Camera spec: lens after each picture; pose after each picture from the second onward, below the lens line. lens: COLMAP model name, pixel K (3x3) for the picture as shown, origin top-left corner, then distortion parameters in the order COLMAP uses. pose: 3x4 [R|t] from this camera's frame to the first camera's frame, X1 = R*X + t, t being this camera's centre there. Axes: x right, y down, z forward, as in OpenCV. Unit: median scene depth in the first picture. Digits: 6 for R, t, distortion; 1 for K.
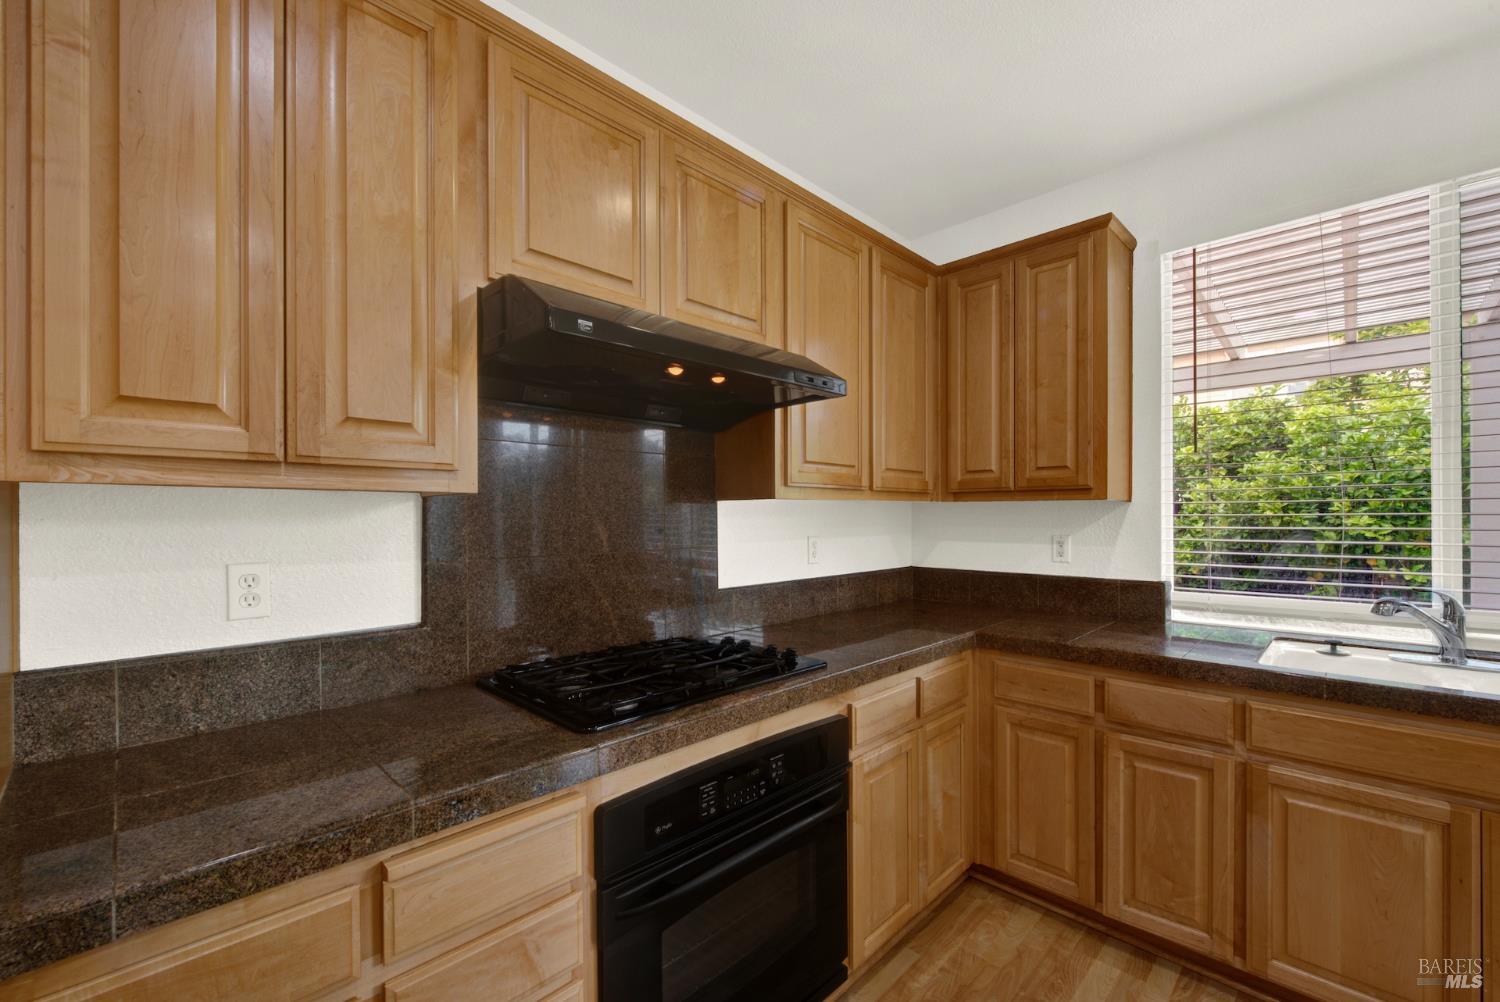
lens RADIAL K [[618.6, 0, 749.0], [0, 618.6, 521.5], [0, 0, 1]] dist [-0.000725, -0.000235]
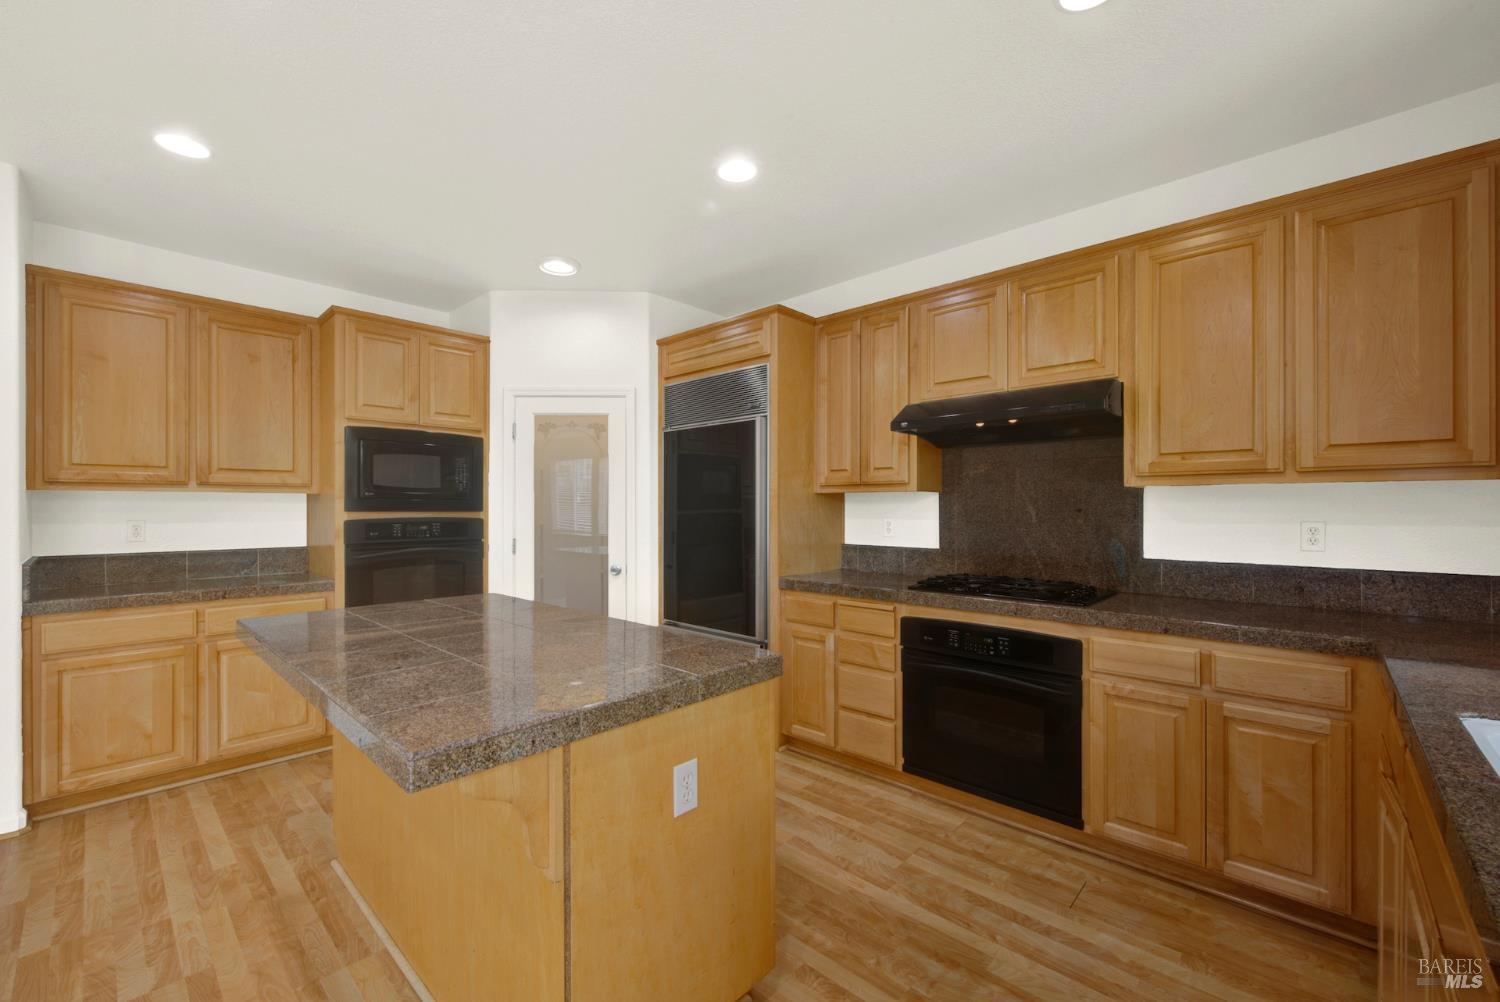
lens RADIAL K [[615.1, 0, 748.2], [0, 615.1, 494.9], [0, 0, 1]] dist [0.001021, -0.000419]
pose [[0.032501, -0.014518, -0.999366, 1.691230], [-0.008382, 0.999855, -0.014798, 0.007382], [0.999437, 0.008858, 0.032374, 0.214144]]
